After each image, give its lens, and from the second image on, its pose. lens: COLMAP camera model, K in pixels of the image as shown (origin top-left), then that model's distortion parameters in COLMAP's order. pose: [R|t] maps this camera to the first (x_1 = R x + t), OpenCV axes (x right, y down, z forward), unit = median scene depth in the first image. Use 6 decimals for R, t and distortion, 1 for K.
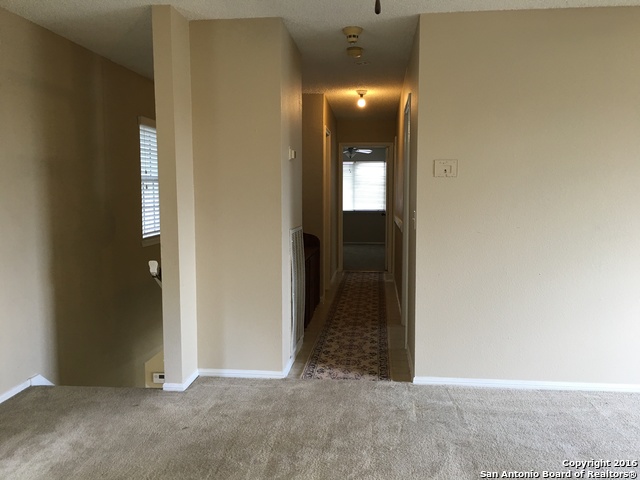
lens RADIAL K [[544.4, 0, 321.9], [0, 544.4, 239.1], [0, 0, 1]] dist [0.054285, -0.027411]
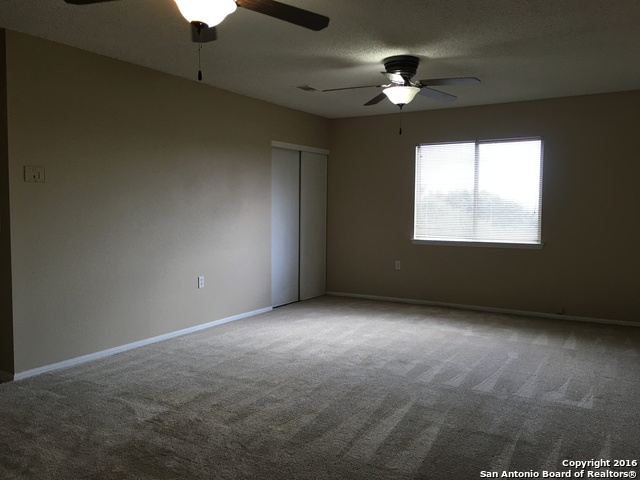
lens RADIAL K [[544.4, 0, 319.2], [0, 544.4, 240.3], [0, 0, 1]] dist [0.054285, -0.027411]
pose [[0.432640, -0.053227, 0.899994, -0.587847], [0.069960, 0.997228, 0.025347, 0.015330], [-0.898849, 0.051997, 0.435164, 0.017266]]
